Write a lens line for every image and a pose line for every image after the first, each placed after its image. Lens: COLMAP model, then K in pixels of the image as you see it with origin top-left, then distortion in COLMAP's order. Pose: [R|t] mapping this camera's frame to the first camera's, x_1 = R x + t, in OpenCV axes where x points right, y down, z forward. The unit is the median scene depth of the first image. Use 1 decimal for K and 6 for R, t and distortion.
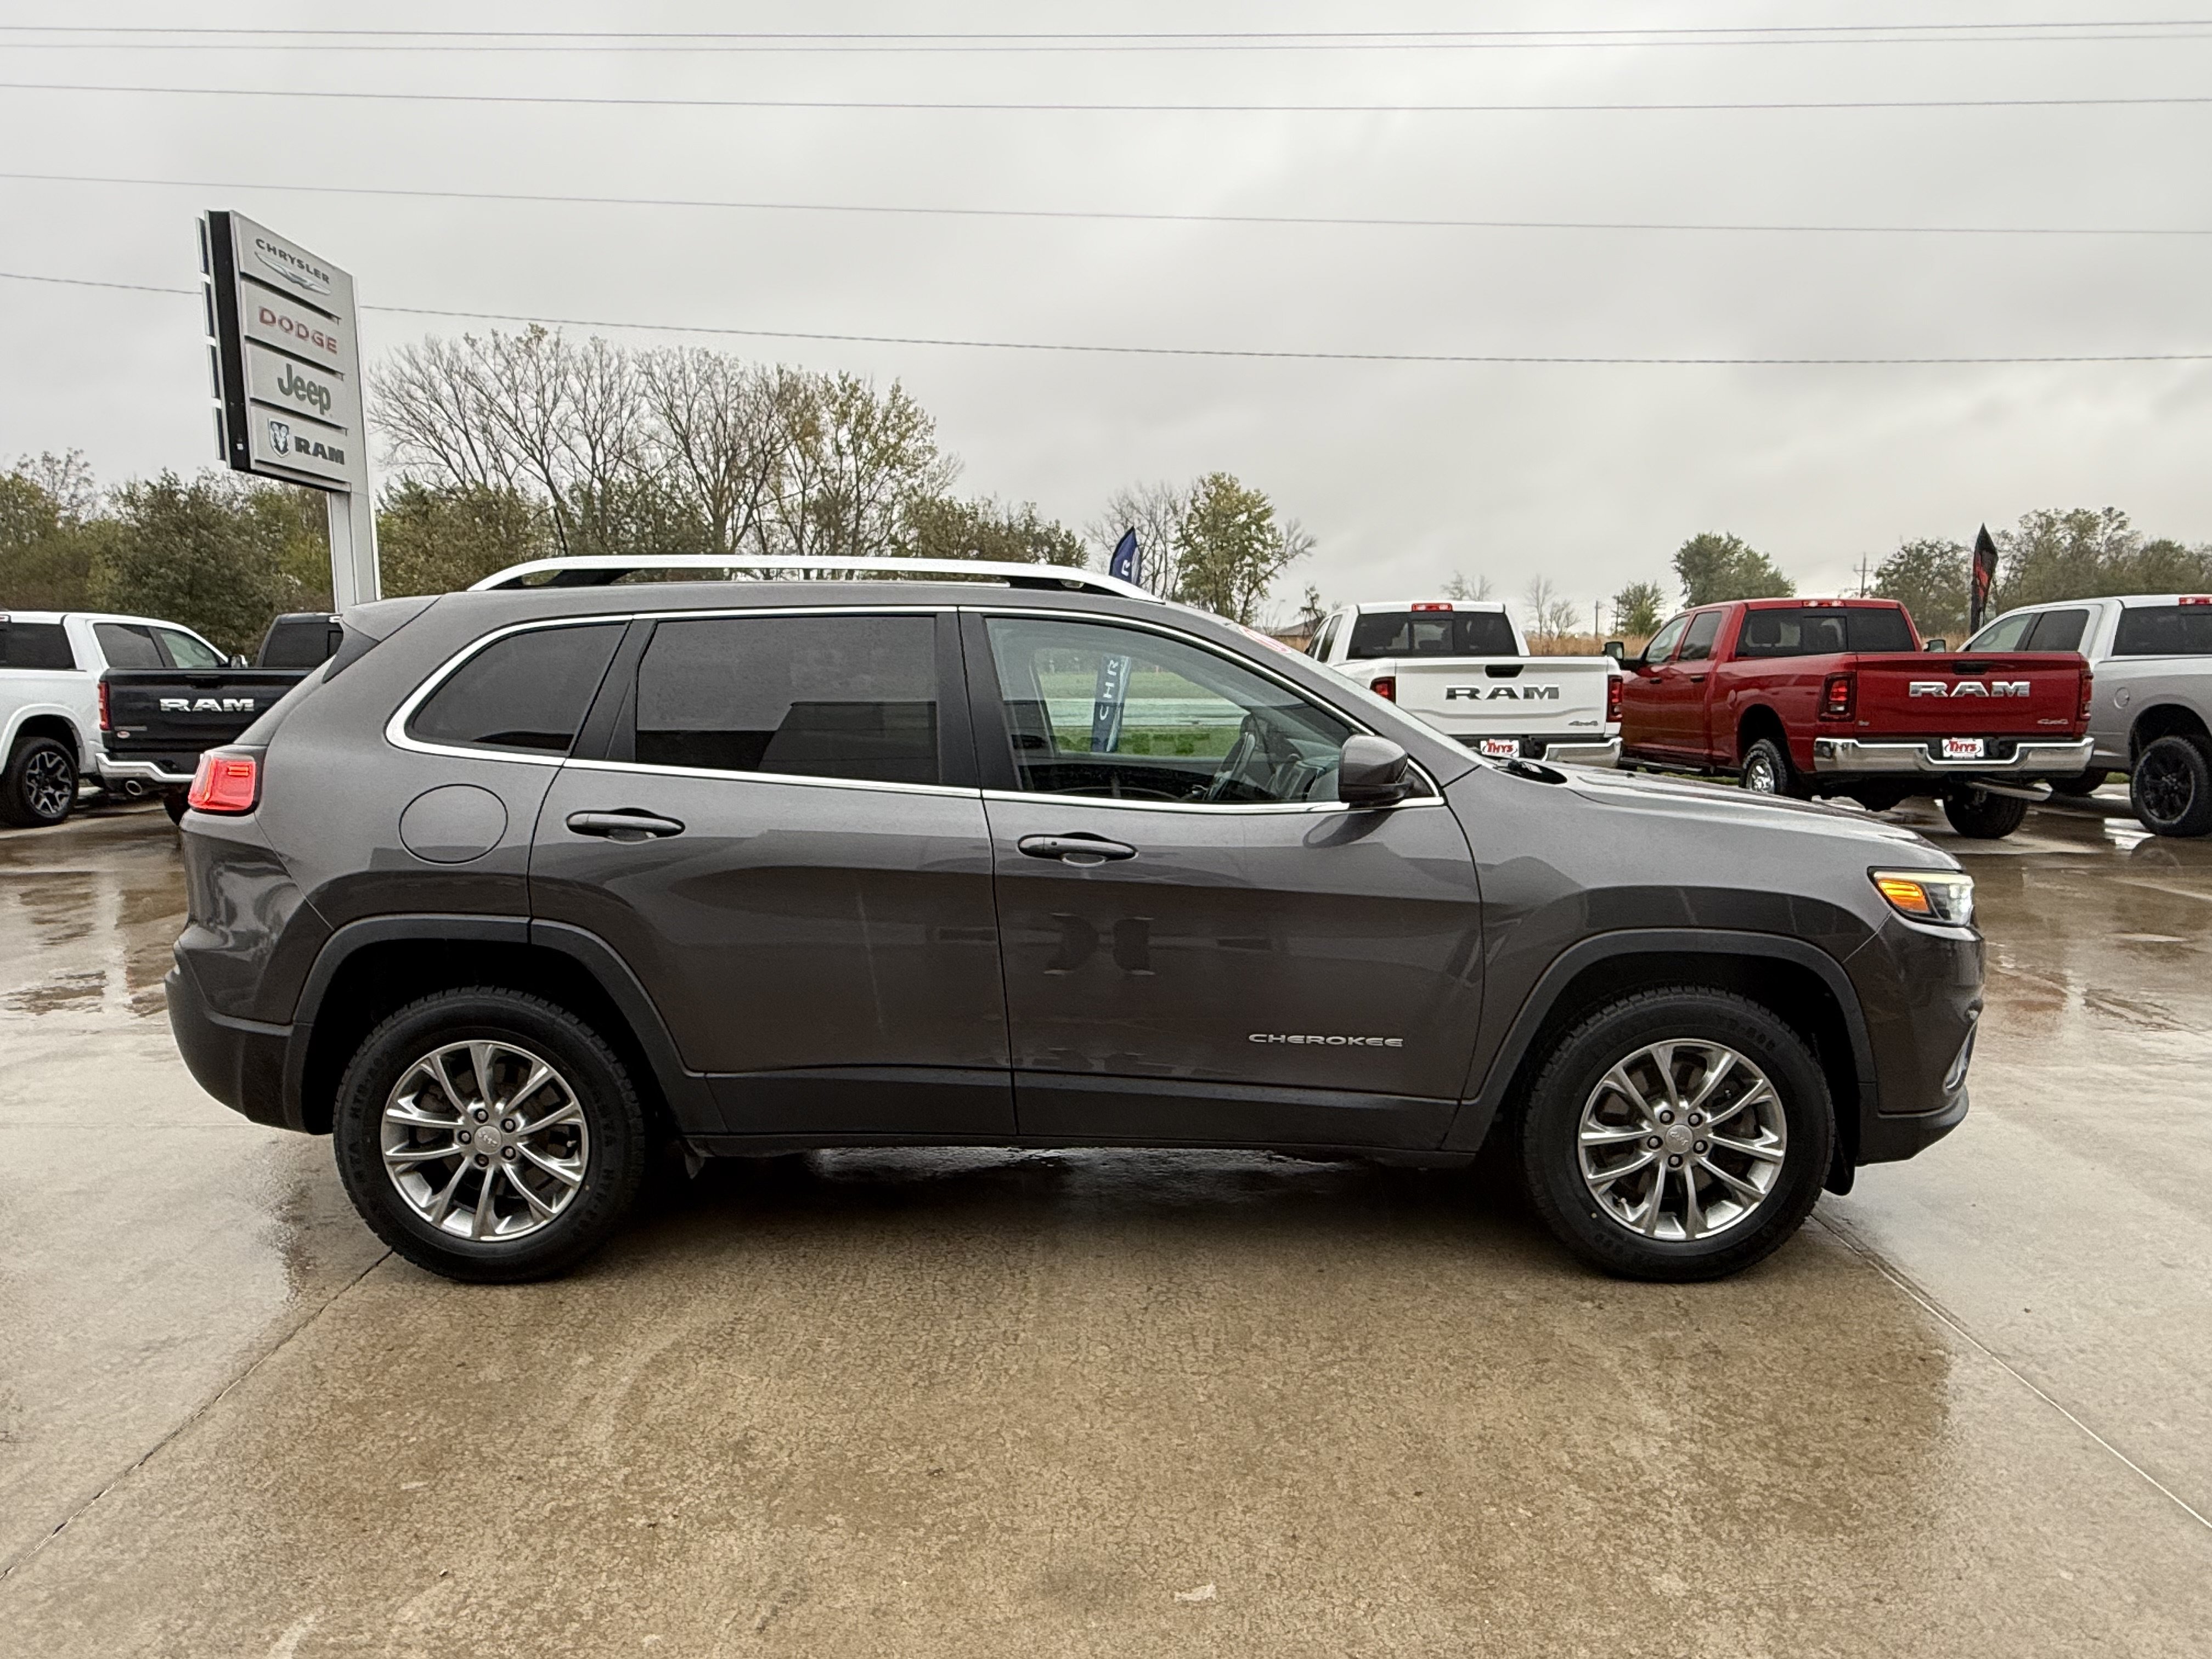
lens RADIAL K [[1333.8, 0, 1100.8], [0, 1333.8, 827.3], [0, 0, 1]] dist [0.000145, 0.000730]
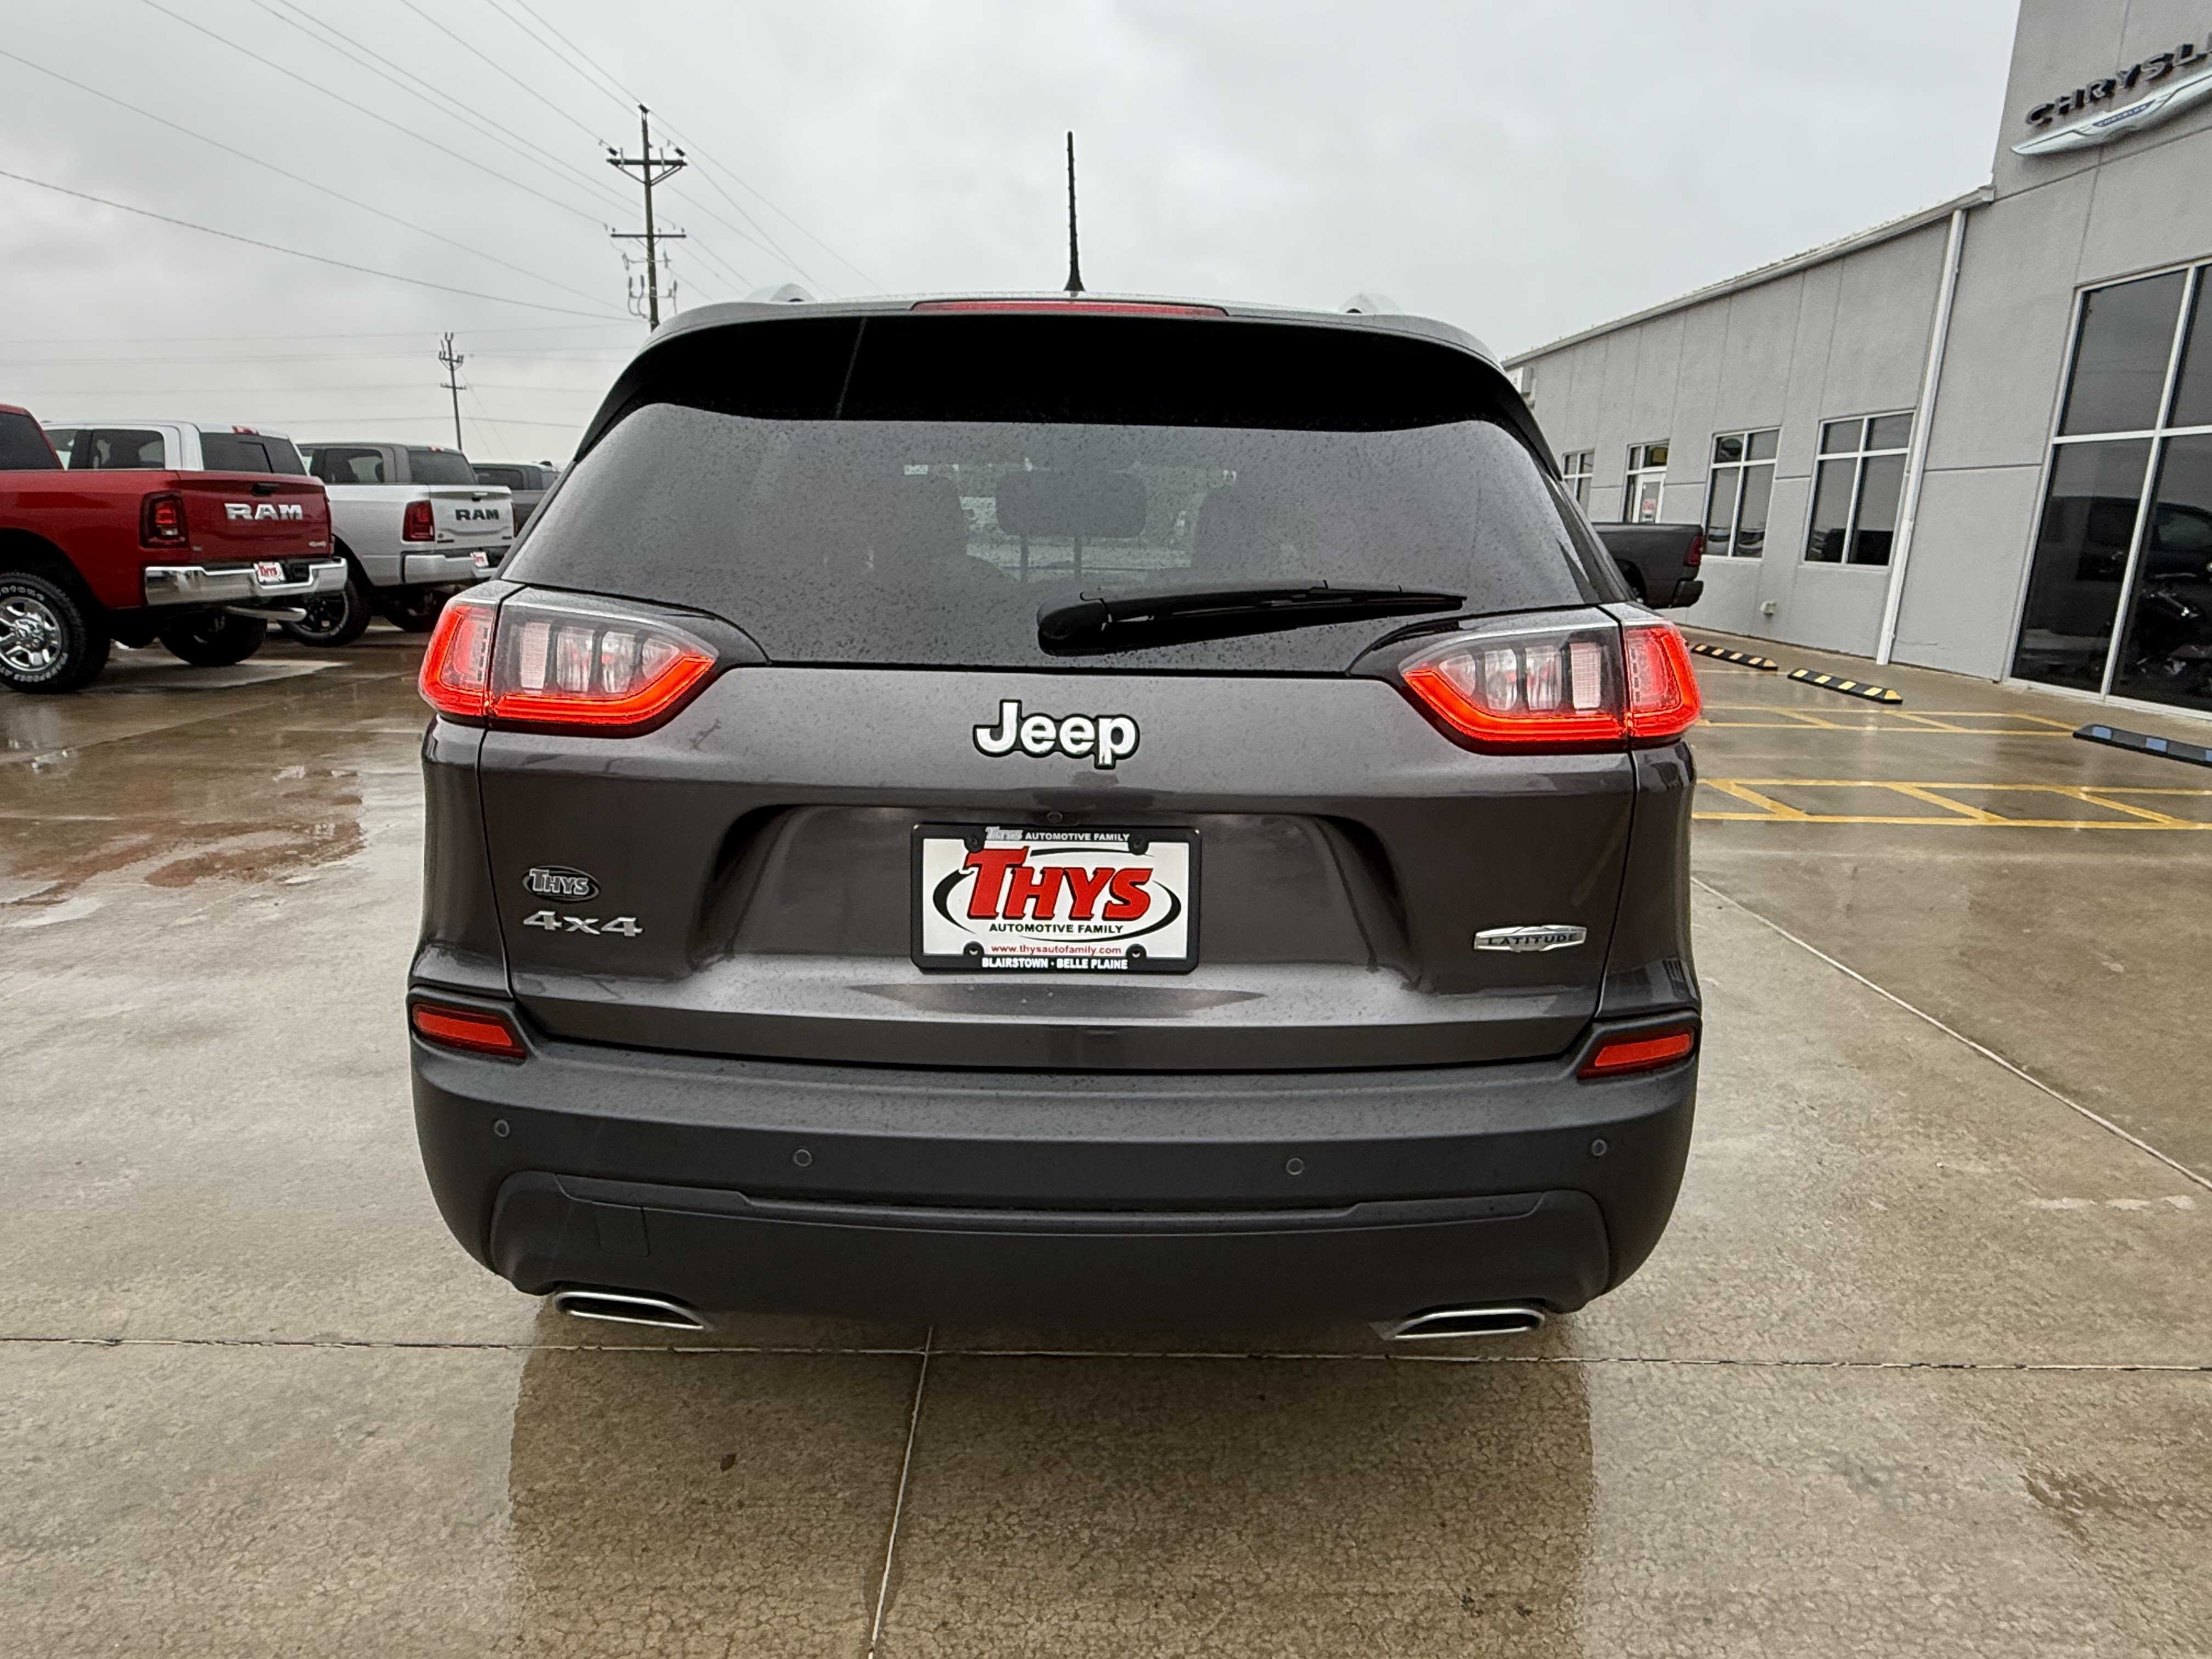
lens RADIAL K [[1331.2, 0, 1092.7], [0, 1331.2, 829.8], [0, 0, 1]] dist [0.003296, -0.000672]
pose [[-0.011090, -0.223704, 0.974594, -0.380659], [0.096360, 0.969879, 0.223718, -0.036530], [-0.995285, 0.096393, 0.010800, 0.396811]]
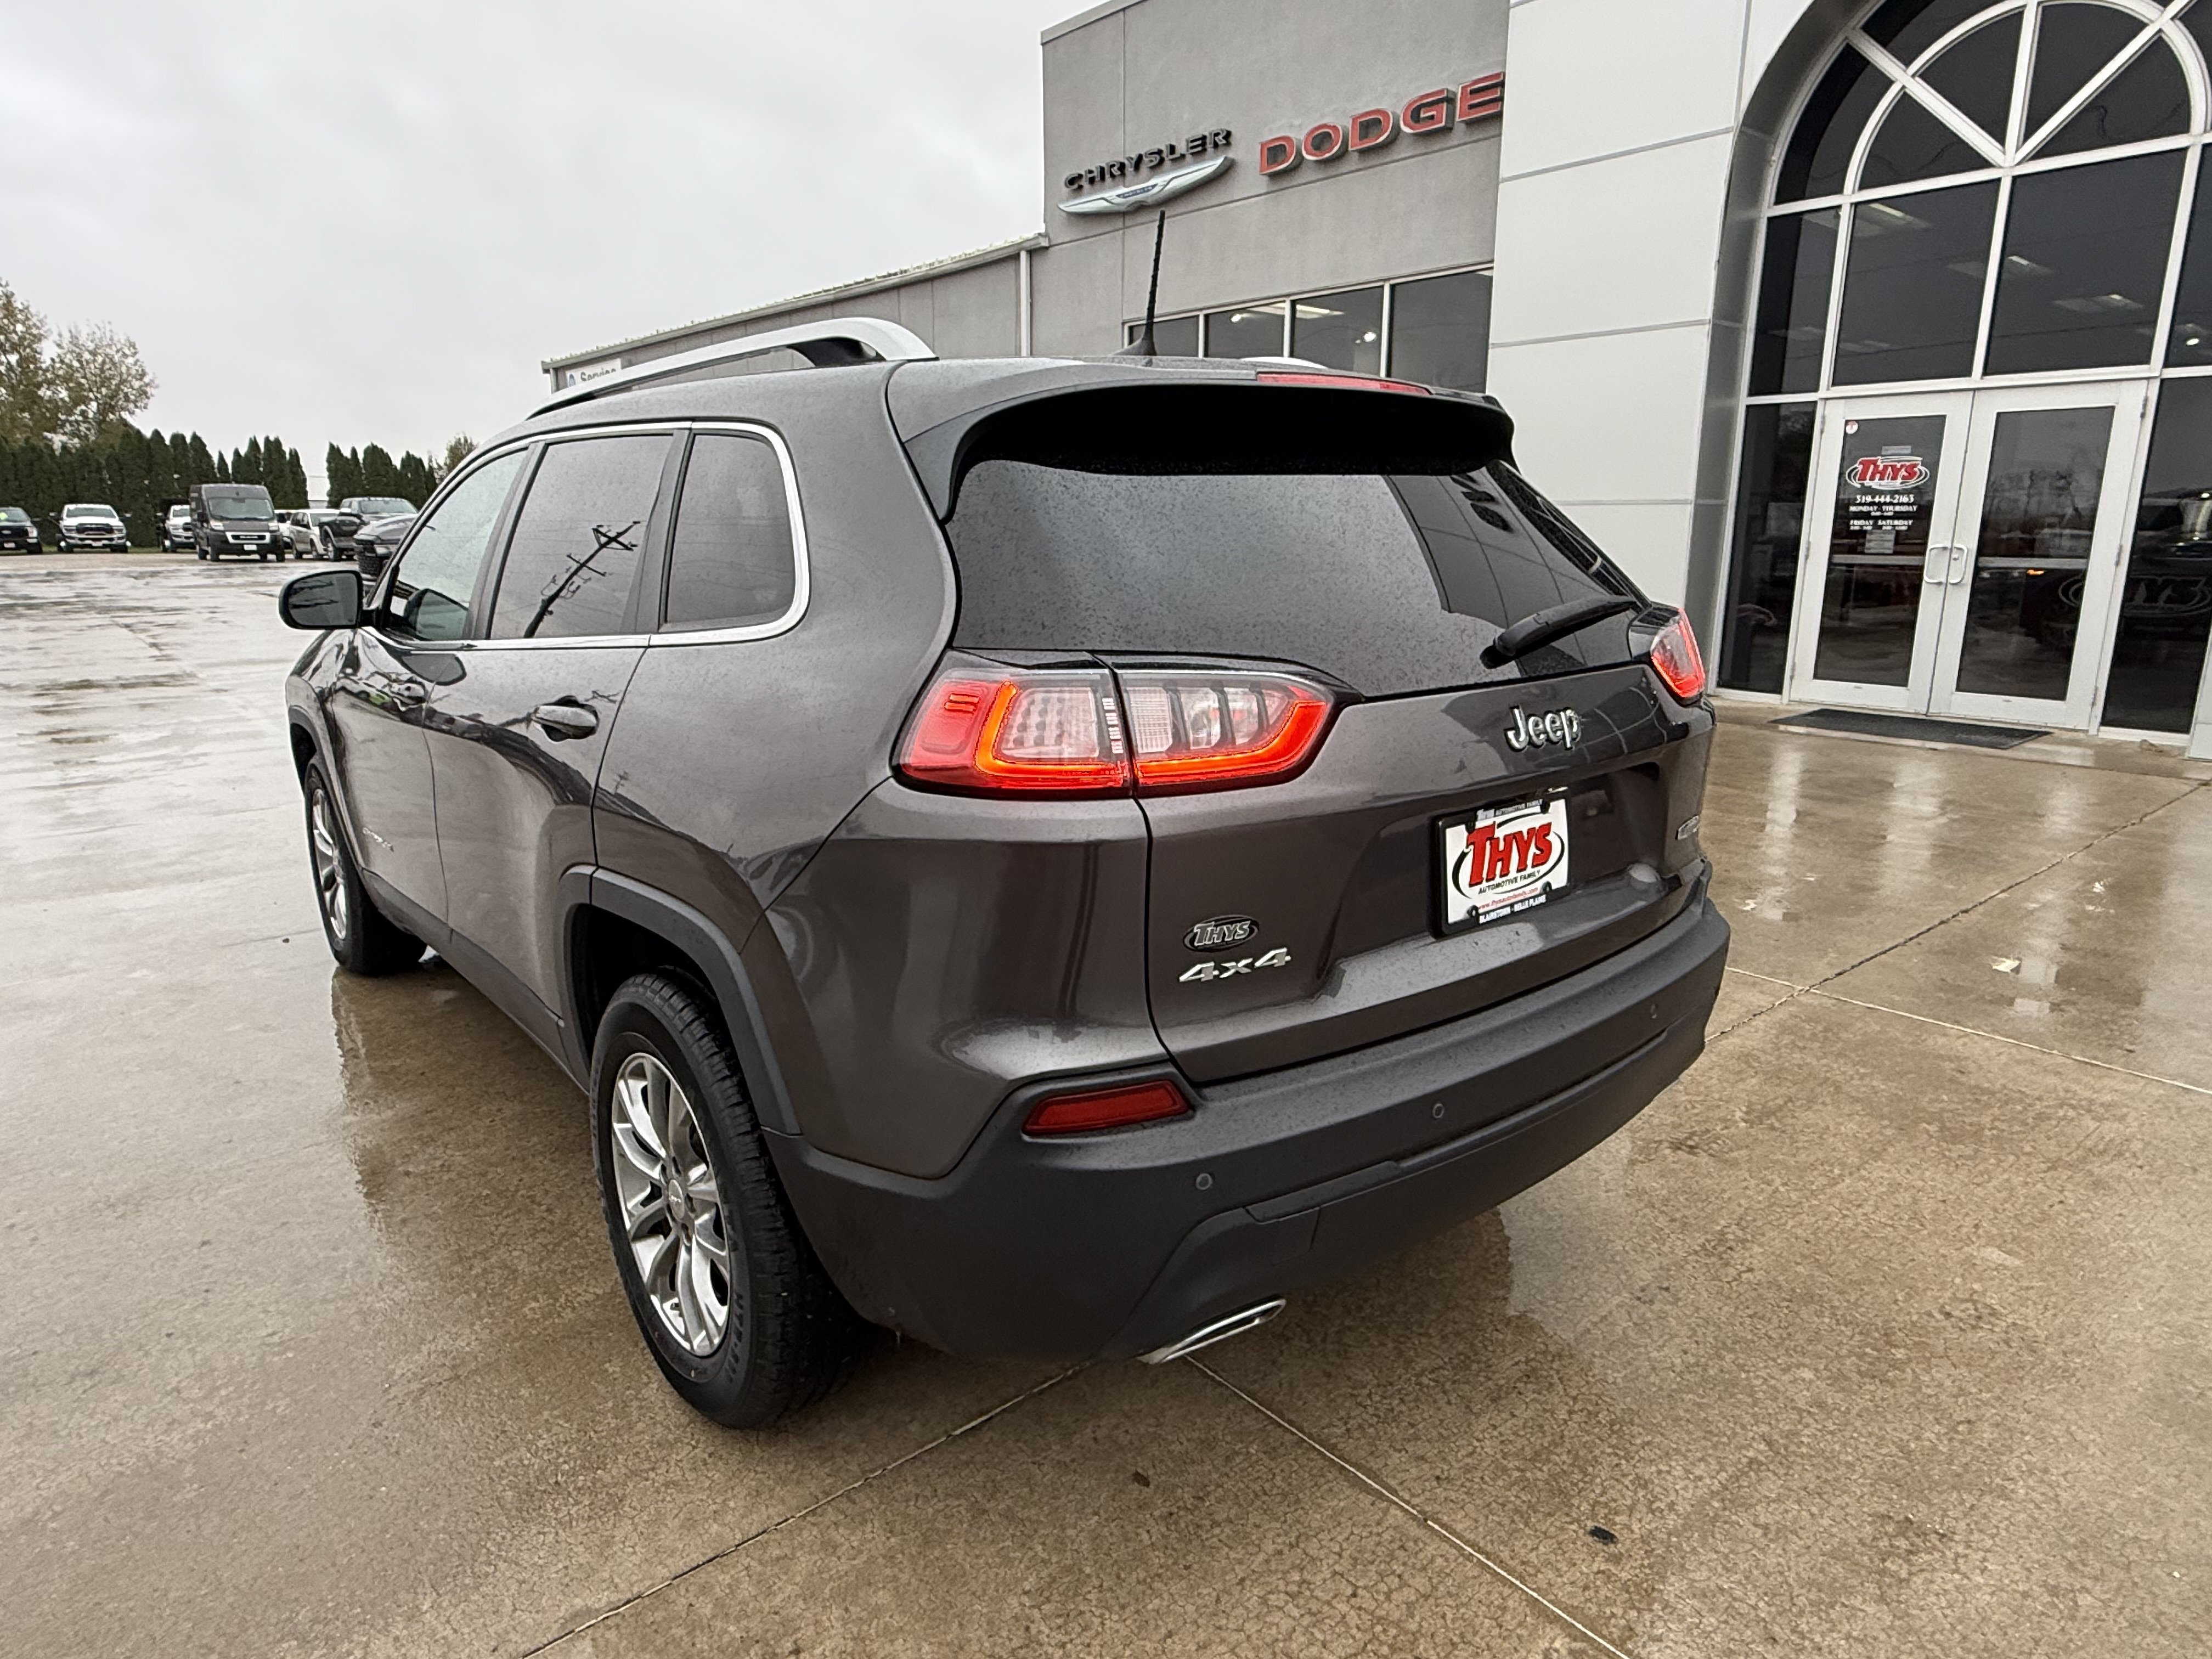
lens RADIAL K [[1333.8, 0, 1100.8], [0, 1333.8, 827.3], [0, 0, 1]] dist [0.000145, 0.000730]
pose [[-0.644174, -0.167855, 0.746234, -0.340191], [0.097652, 0.949591, 0.297893, -0.063105], [-0.758620, 0.264766, -0.595311, 0.562085]]
